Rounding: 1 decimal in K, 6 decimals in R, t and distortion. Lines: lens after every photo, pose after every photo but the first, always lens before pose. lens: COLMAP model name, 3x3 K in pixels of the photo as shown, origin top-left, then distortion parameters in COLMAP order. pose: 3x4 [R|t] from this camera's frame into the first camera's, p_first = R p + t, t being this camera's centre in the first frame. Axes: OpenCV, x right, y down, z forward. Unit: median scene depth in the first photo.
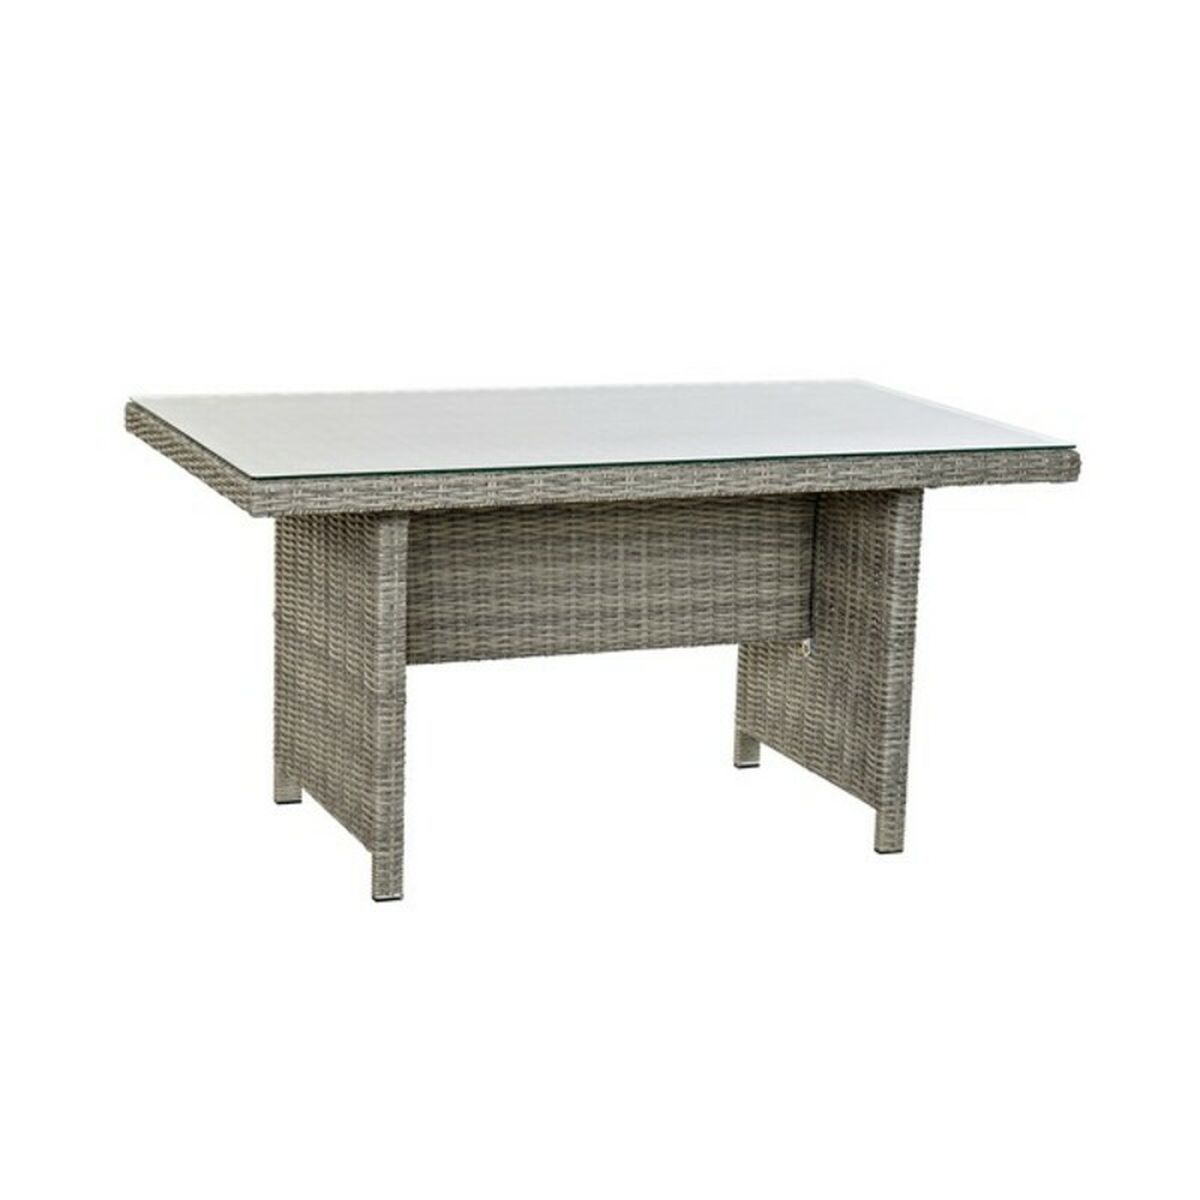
lens RADIAL K [[2840.6, 0, 598.5], [0, 2840.6, 628.8], [0, 0, 1]] dist [2.891839, -0.015248]
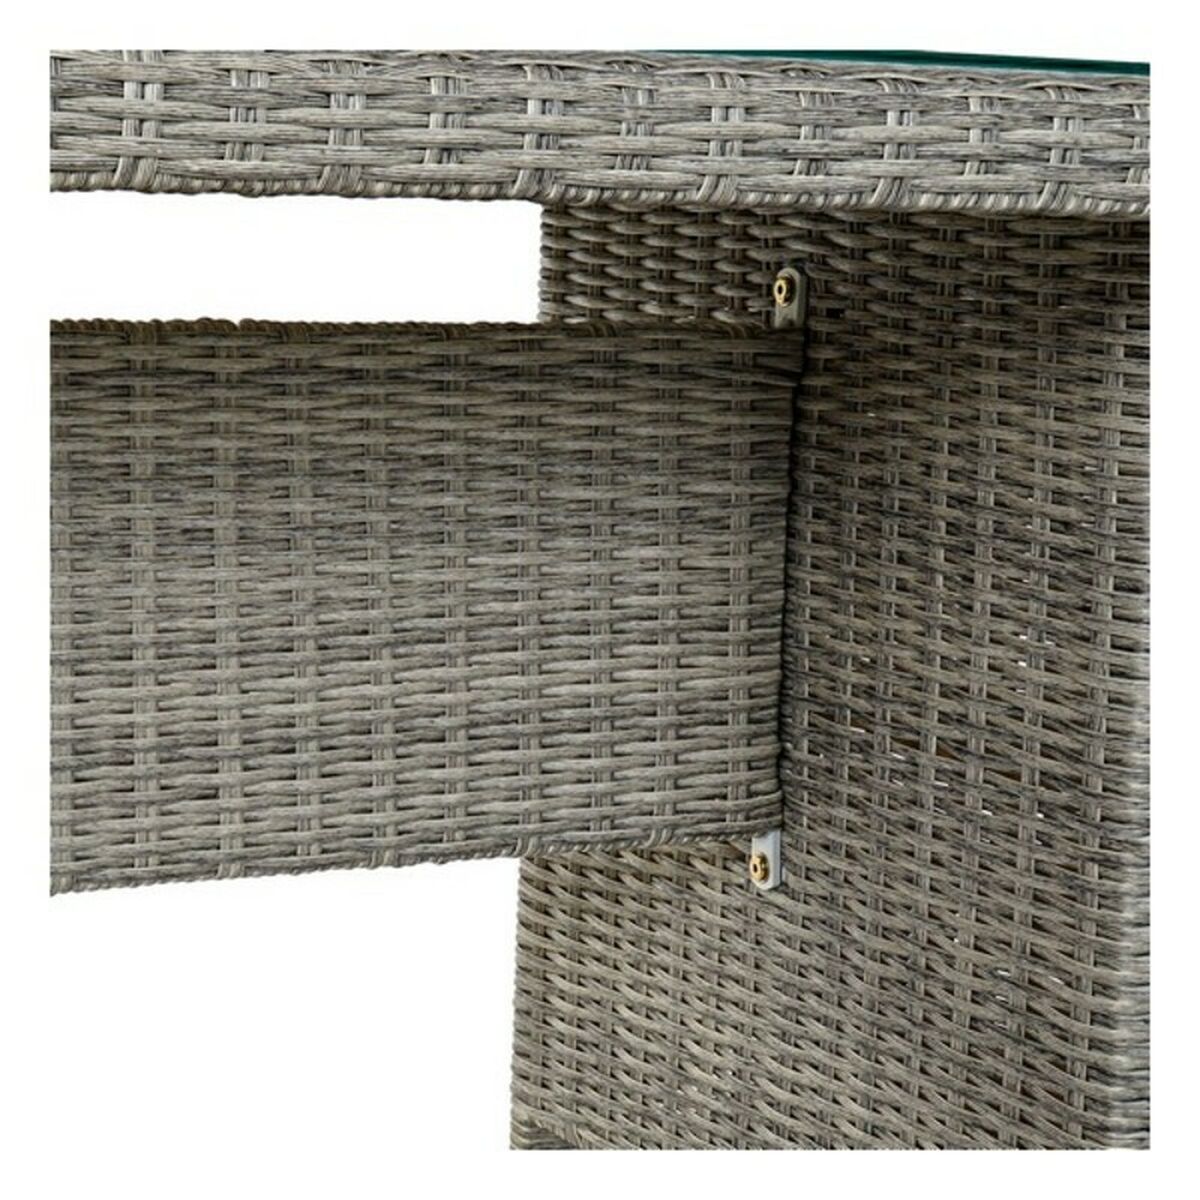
lens RADIAL K [[3361.0, 0, 600.0], [0, 3361.0, 600.0], [0, 0, 1]] dist [-0.043694, -0.463404]
pose [[0.993251, -0.006524, 0.115799, 0.014003], [0.015706, 0.996786, -0.078553, 0.006555], [-0.114915, 0.079842, 0.990162, 0.660238]]
